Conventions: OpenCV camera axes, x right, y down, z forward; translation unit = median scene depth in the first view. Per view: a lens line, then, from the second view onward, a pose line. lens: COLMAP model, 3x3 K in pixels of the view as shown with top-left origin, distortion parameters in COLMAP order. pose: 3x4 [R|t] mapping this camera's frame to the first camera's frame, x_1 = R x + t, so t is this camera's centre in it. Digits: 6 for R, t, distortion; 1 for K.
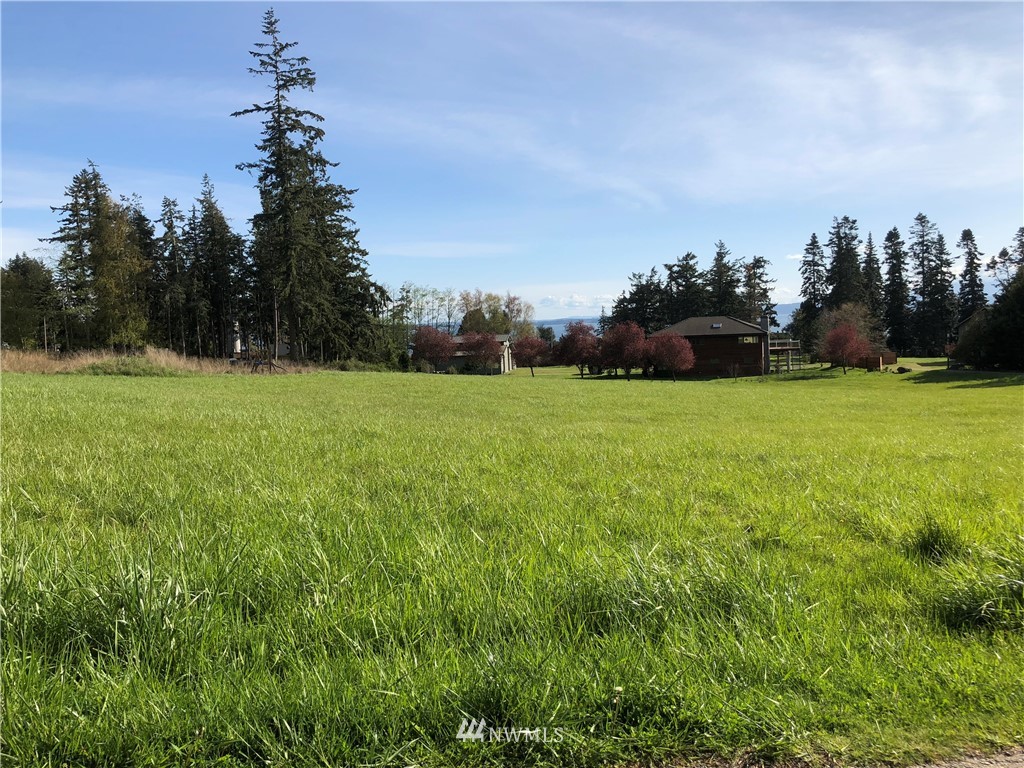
lens RADIAL K [[827.5, 0, 502.9], [0, 827.5, 383.7], [0, 0, 1]] dist [0.032185, -0.048088]
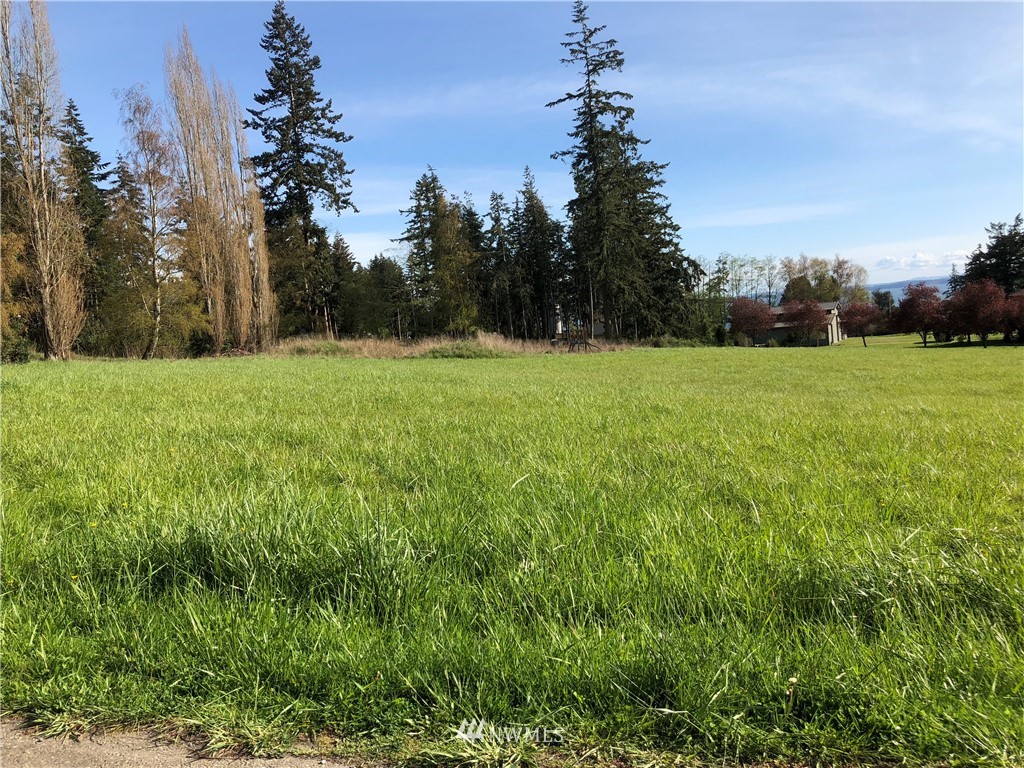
lens RADIAL K [[827.5, 0, 511.8], [0, 827.5, 379.1], [0, 0, 1]] dist [0.032185, -0.048088]
pose [[0.931391, -0.019366, -0.363505, 0.005702], [0.027651, 0.999463, 0.017602, 0.000250], [0.362969, -0.026446, 0.931426, 0.001070]]
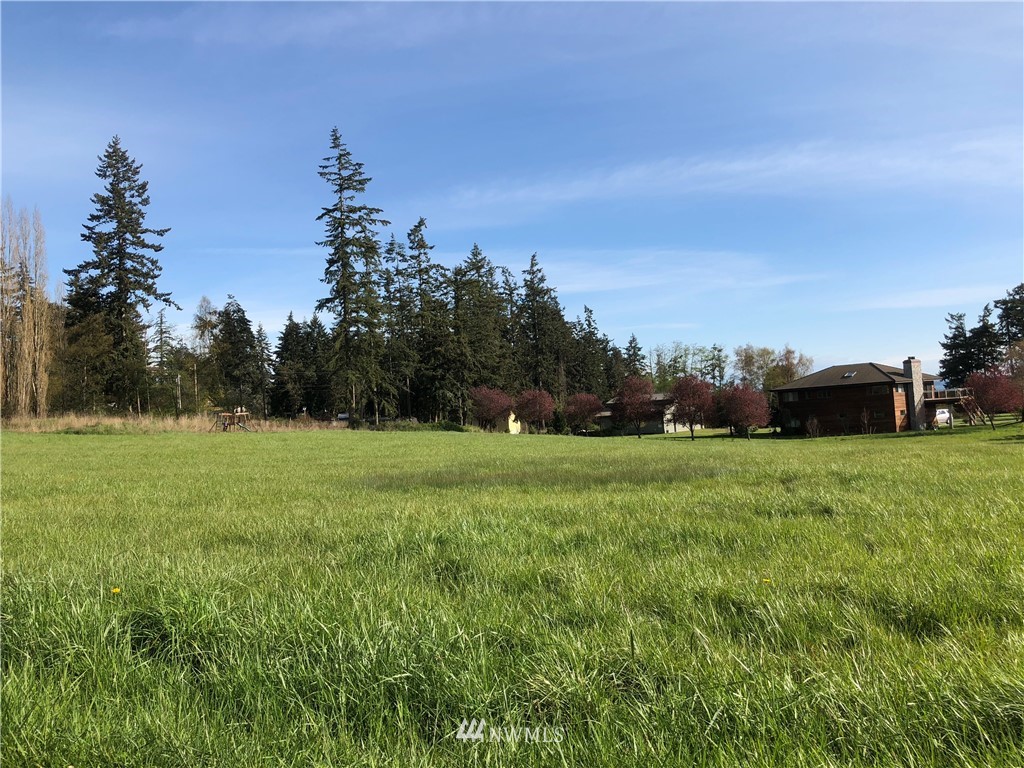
lens RADIAL K [[827.5, 0, 516.4], [0, 827.5, 377.9], [0, 0, 1]] dist [0.032185, -0.048088]
pose [[0.851748, -0.039074, -0.522493, 0.463247], [-0.003986, 0.996703, -0.081035, 0.000849], [0.523936, 0.071104, 0.848784, 0.130244]]
